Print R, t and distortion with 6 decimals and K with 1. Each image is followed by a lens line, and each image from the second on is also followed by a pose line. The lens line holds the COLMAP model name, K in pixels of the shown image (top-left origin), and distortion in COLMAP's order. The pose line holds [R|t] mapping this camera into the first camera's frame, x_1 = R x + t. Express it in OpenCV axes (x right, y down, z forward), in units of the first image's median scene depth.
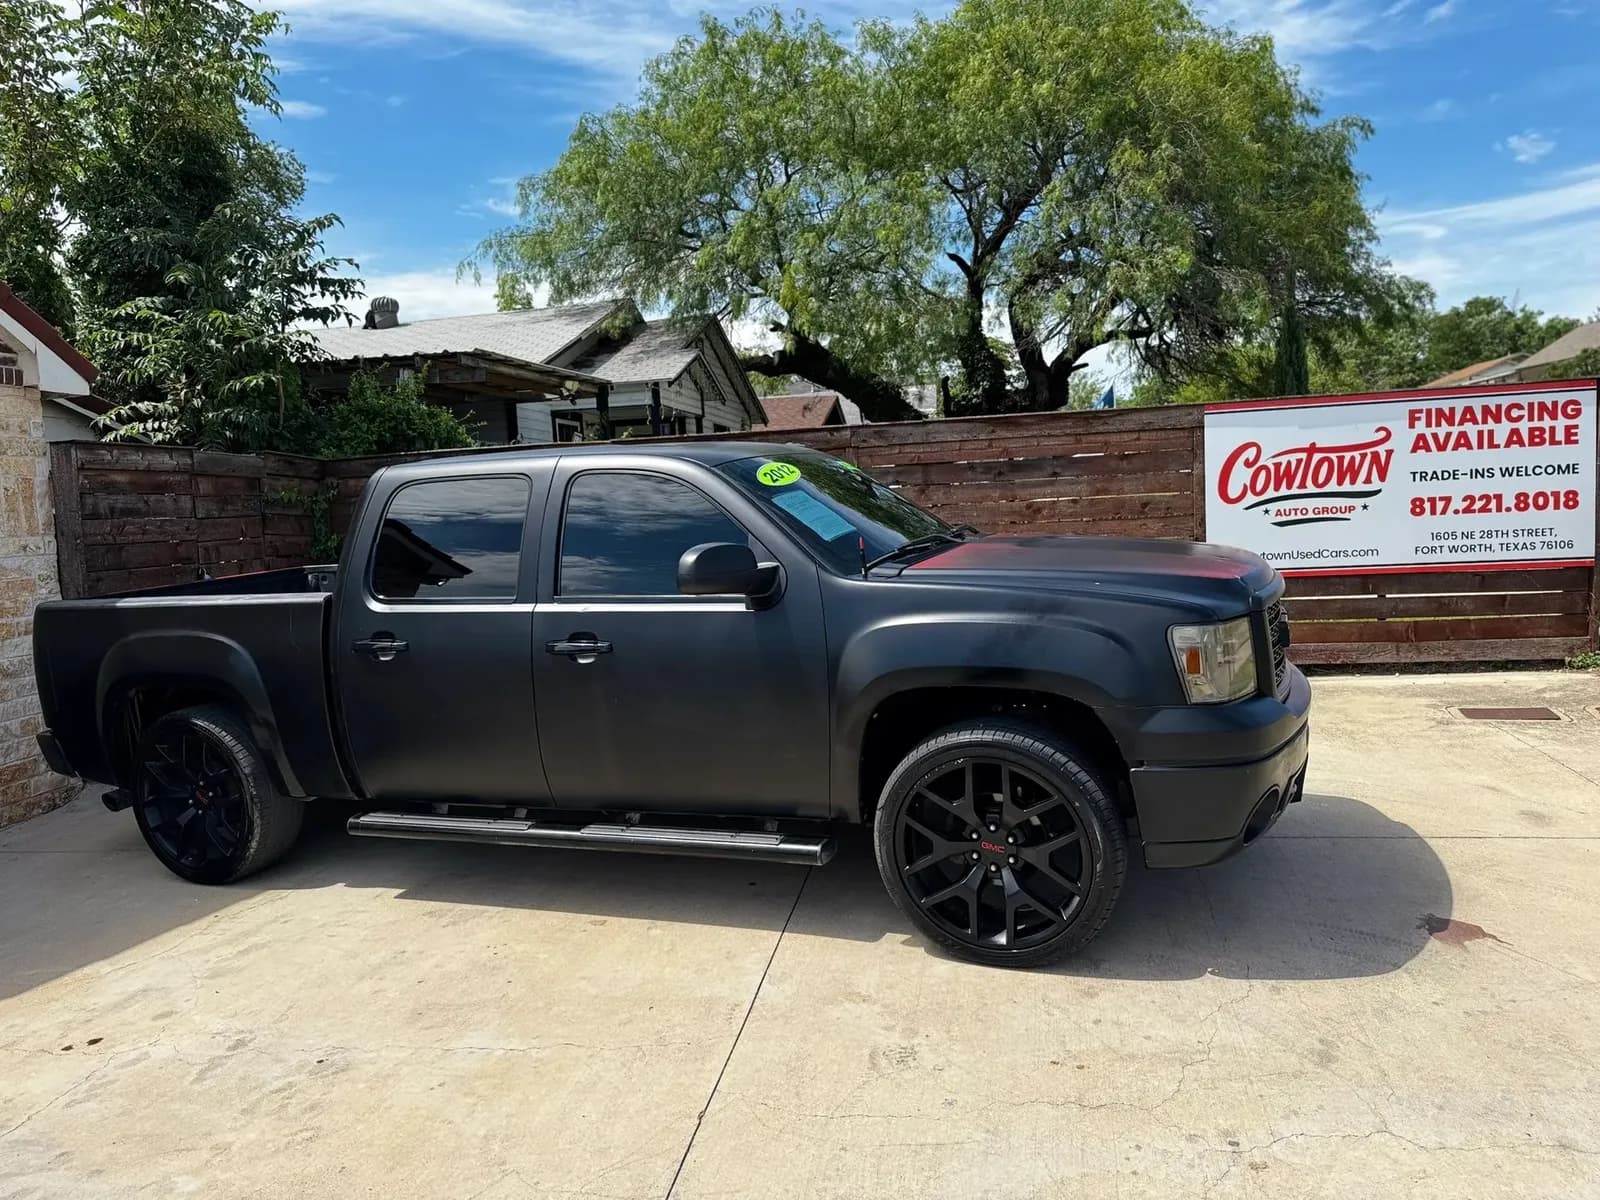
lens RADIAL K [[1244.3, 0, 798.4], [0, 1244.3, 585.4], [0, 0, 1]] dist [0.015390, -0.006779]
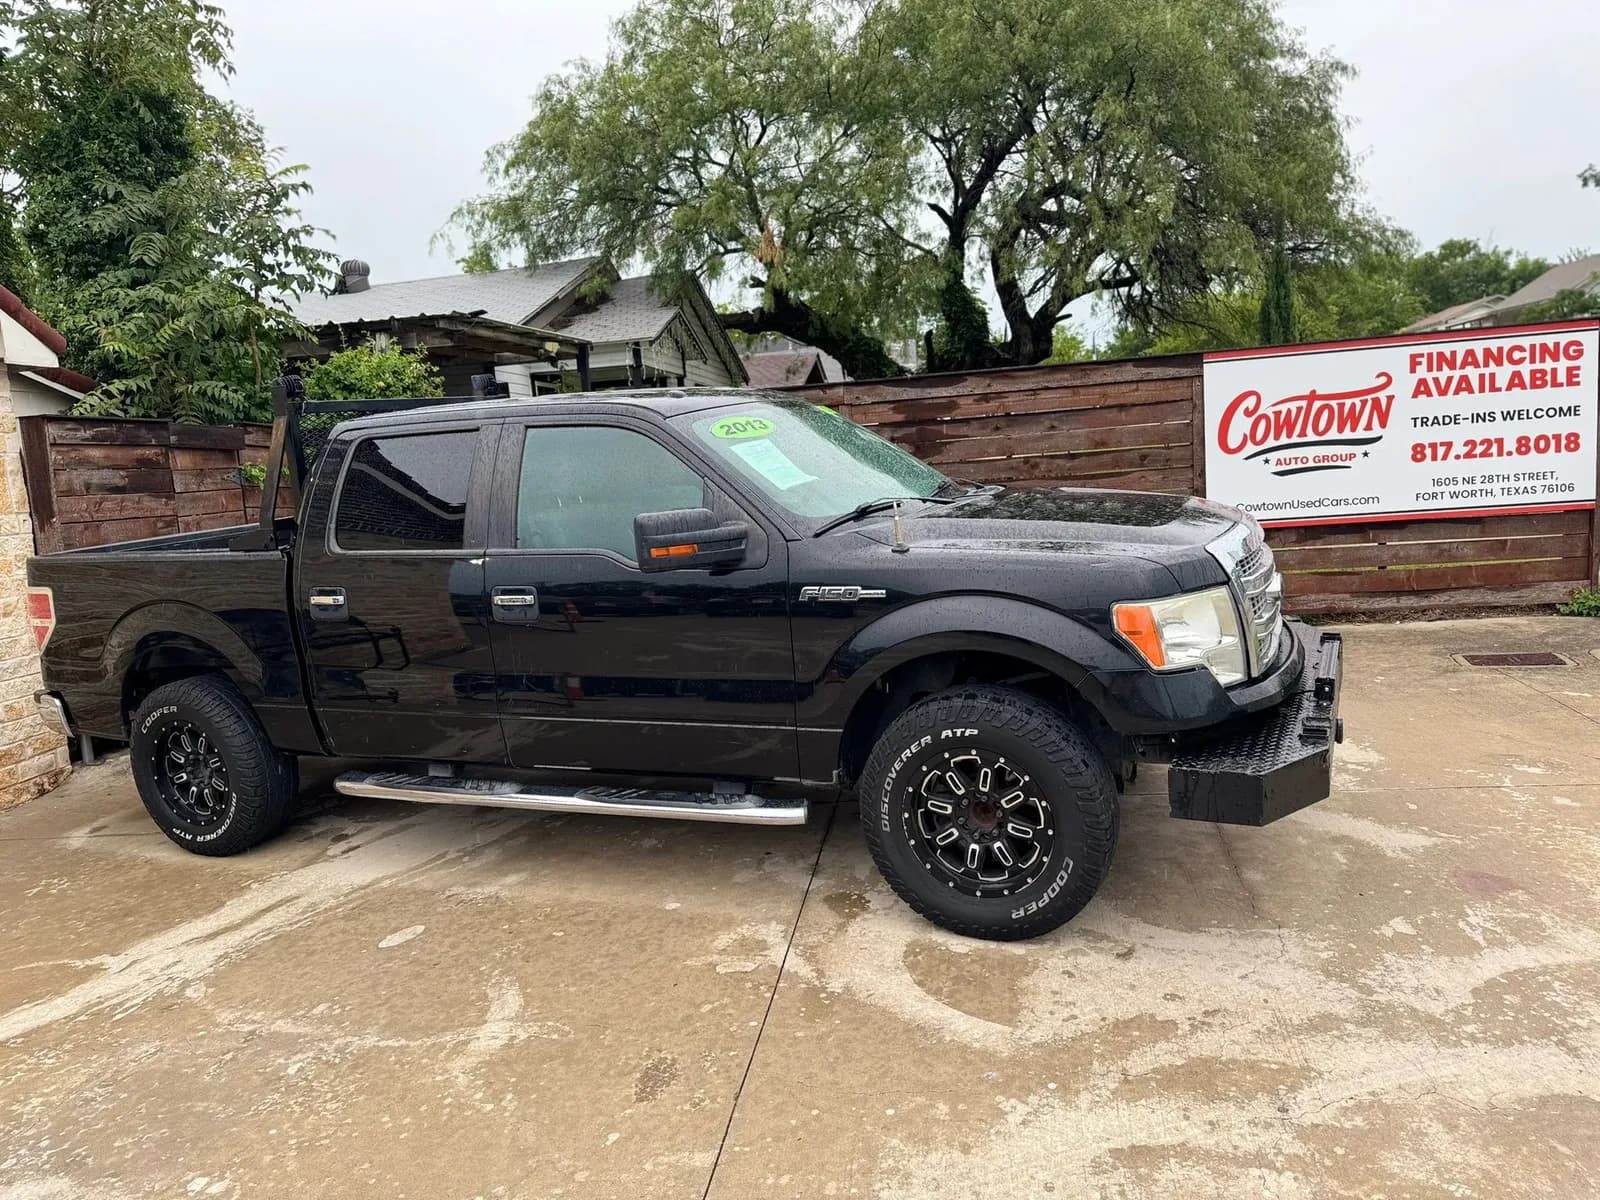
lens RADIAL K [[1244.7, 0, 800.0], [0, 1244.7, 600.0], [0, 0, 1]] dist [0.008022, 0.003278]
pose [[0.999548, -0.024213, 0.017813, -0.014494], [0.023401, 0.998736, 0.044475, -0.002010], [-0.018867, -0.044038, 0.998852, 0.016564]]
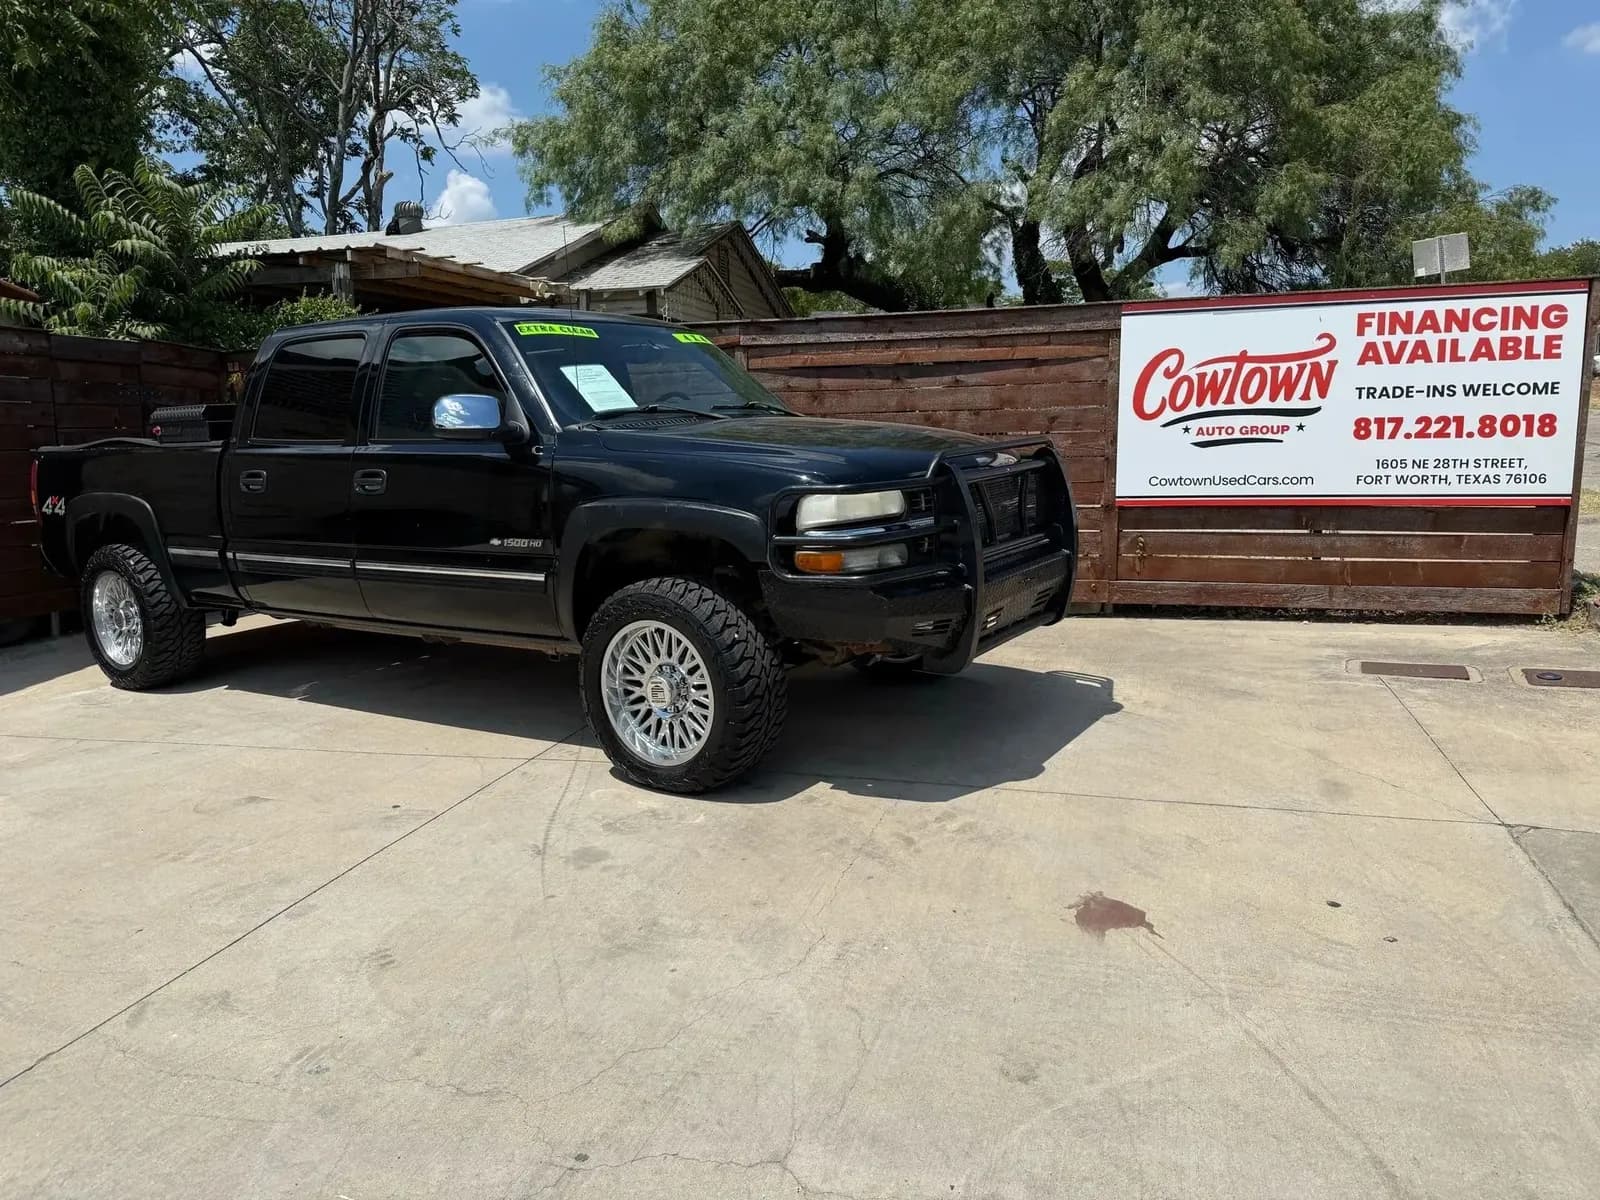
lens RADIAL K [[1237.5, 0, 799.3], [0, 1237.5, 604.7], [0, 0, 1]] dist [-0.008158, -0.005260]
pose [[0.989681, 0.048403, -0.134865, 0.234099], [-0.039388, 0.996857, 0.068732, 0.014274], [0.137768, -0.062711, 0.988477, 0.102486]]
